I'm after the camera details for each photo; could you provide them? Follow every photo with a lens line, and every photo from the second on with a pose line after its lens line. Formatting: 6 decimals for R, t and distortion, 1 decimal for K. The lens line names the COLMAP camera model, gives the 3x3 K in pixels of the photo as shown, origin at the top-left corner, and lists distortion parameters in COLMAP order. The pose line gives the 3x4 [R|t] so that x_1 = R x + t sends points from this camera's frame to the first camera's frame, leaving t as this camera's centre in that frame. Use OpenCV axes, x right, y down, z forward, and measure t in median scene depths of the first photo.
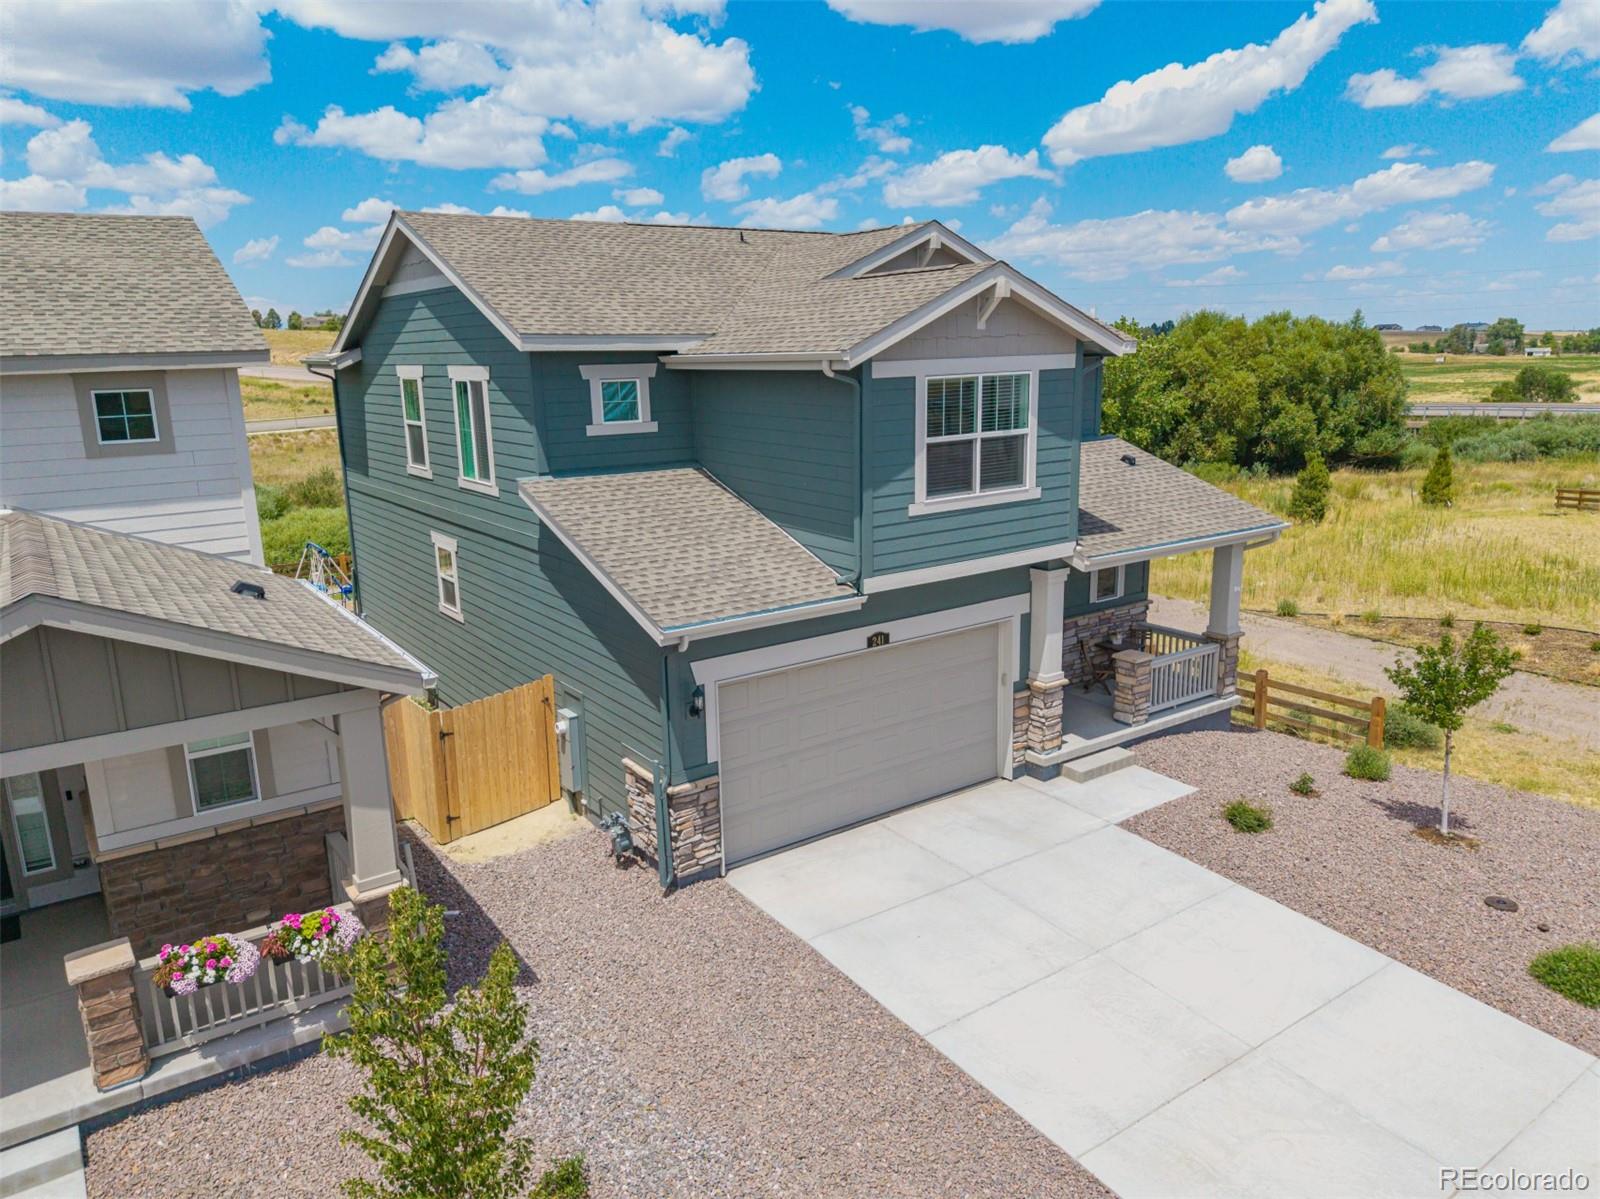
lens RADIAL K [[1114.3, 0, 796.7], [0, 1114.3, 602.6], [0, 0, 1]] dist [0.018038, -0.015835]
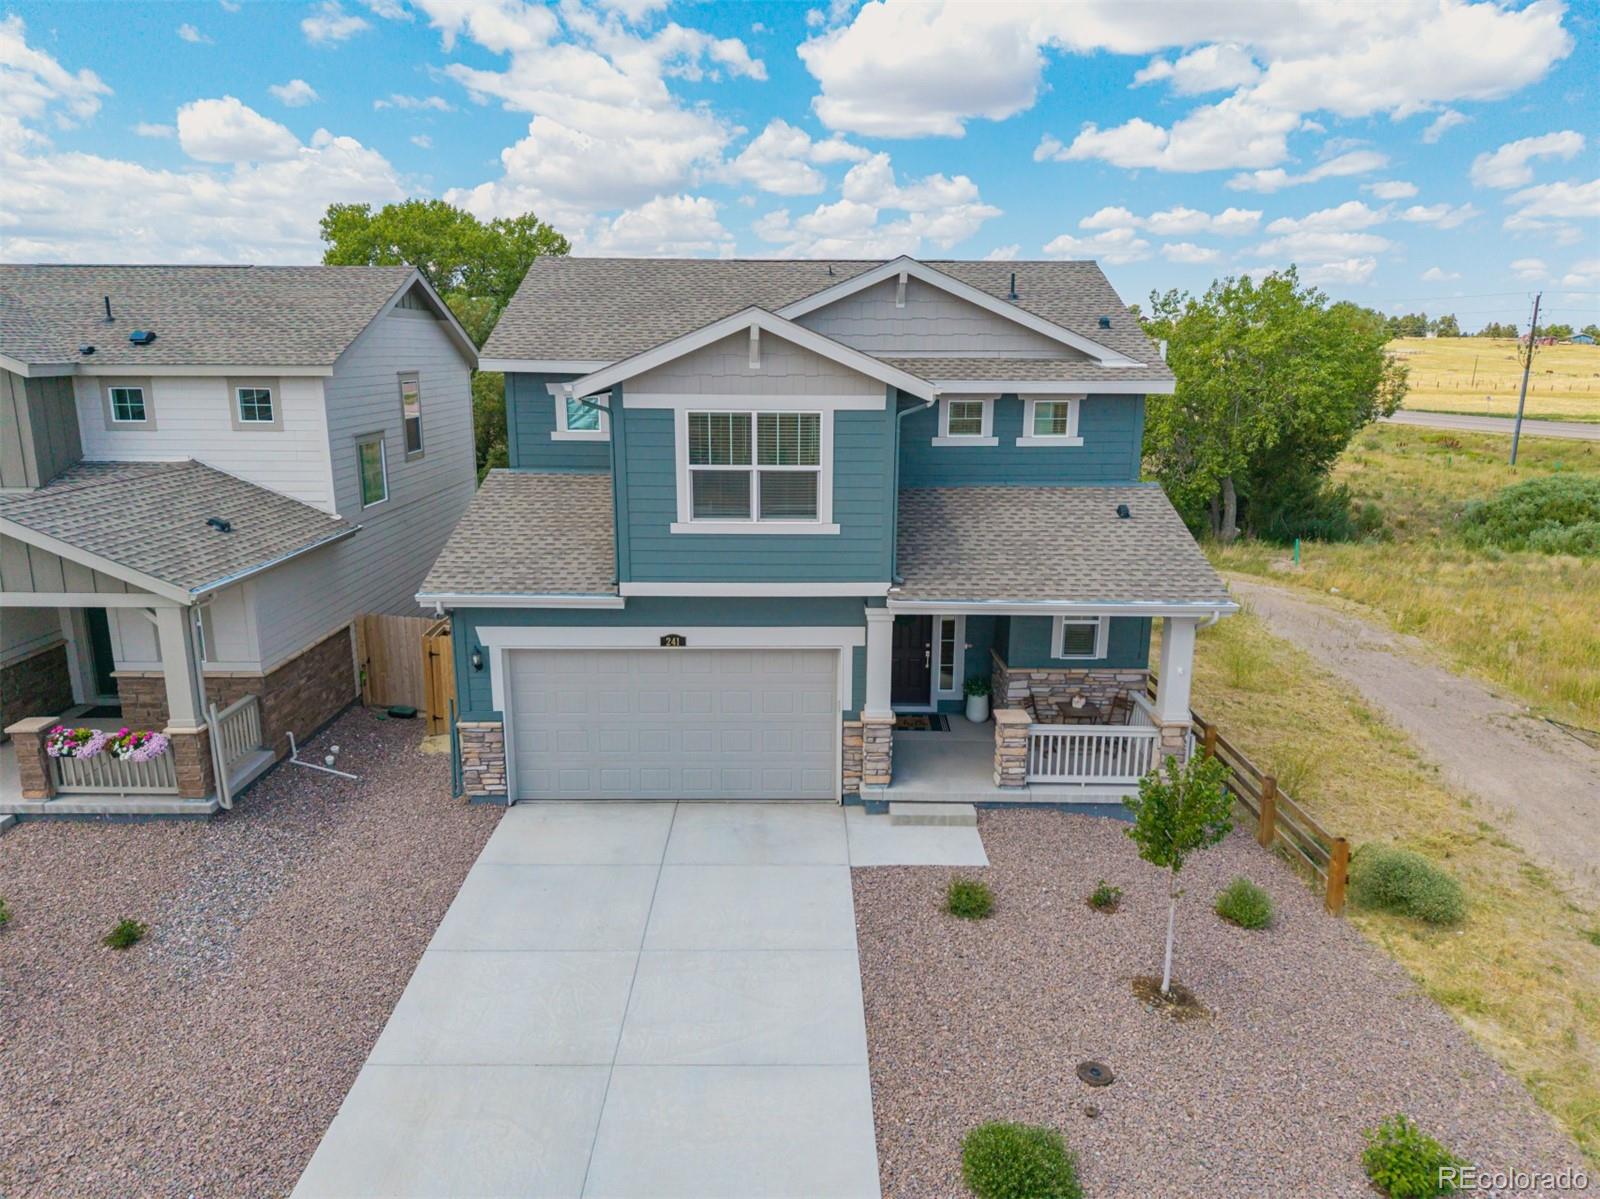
lens RADIAL K [[1069.0, 0, 800.0], [0, 1069.0, 599.5], [0, 0, 1]] dist [0.012609, -0.003611]
pose [[0.821304, 0.156288, -0.548665, 0.750047], [-0.152452, 0.986894, 0.052910, -0.082802], [0.549743, 0.040190, 0.834366, 0.170296]]
